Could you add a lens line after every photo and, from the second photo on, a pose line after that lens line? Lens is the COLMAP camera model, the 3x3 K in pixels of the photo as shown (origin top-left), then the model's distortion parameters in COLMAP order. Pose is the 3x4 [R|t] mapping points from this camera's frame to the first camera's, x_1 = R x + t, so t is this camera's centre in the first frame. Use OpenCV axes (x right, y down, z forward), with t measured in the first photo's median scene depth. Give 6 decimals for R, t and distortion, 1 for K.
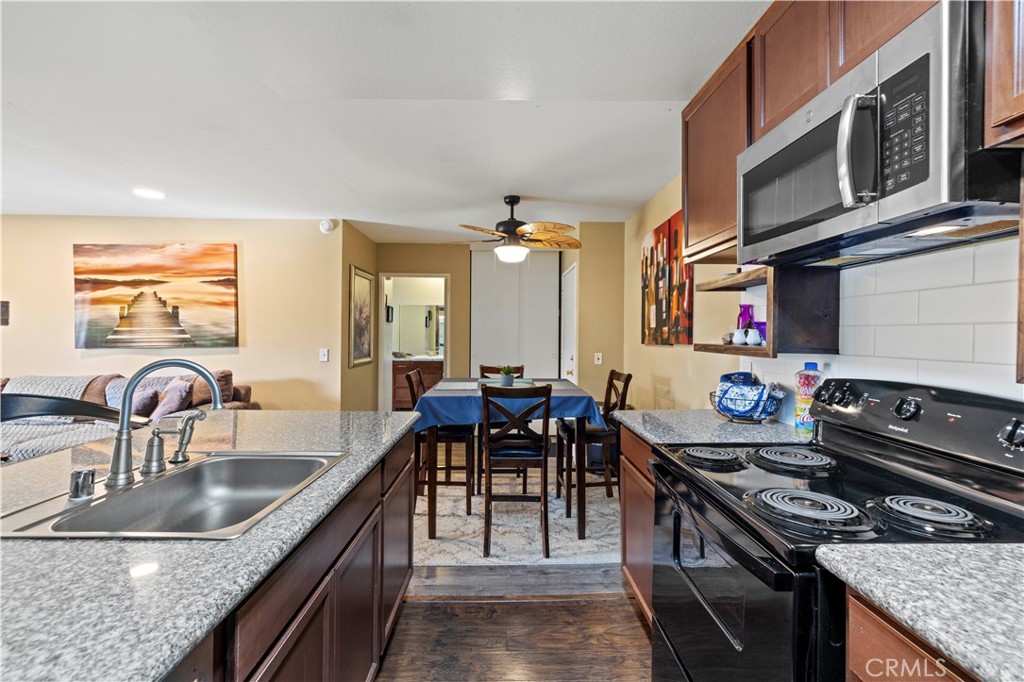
lens RADIAL K [[442.2, 0, 507.1], [0, 442.2, 332.7], [0, 0, 1]] dist [0.002845, -0.000020]
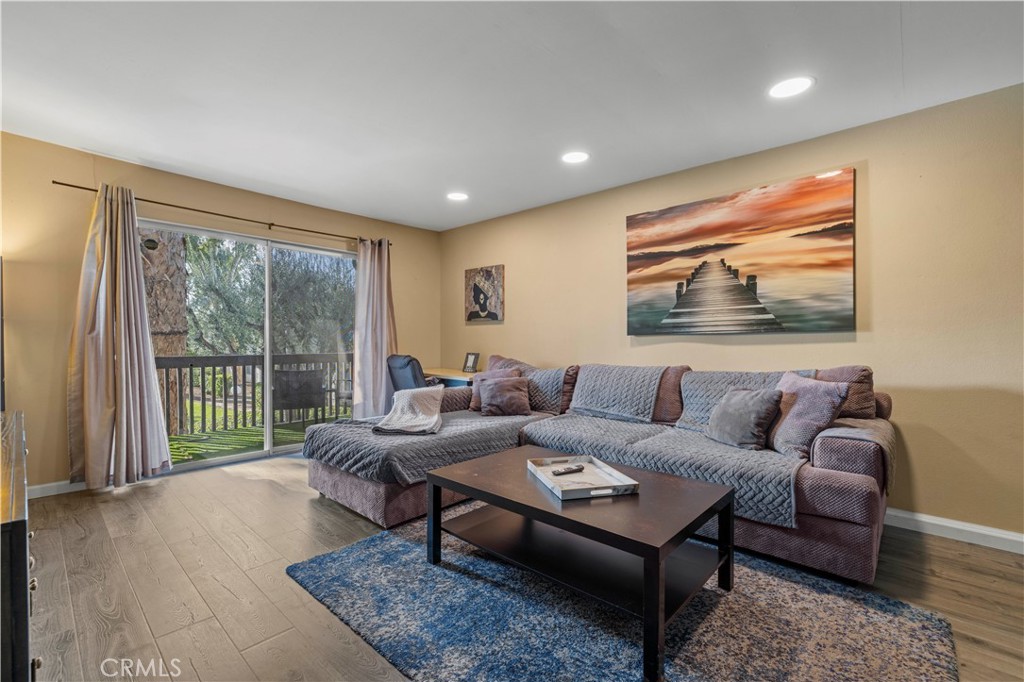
lens RADIAL K [[442.2, 0, 511.9], [0, 442.2, 348.4], [0, 0, 1]] dist [0.002845, -0.000020]
pose [[0.721600, 0.011185, -0.692219, -0.529614], [0.001869, 0.999834, 0.018103, 0.045330], [0.692307, -0.014357, 0.721460, 0.204879]]
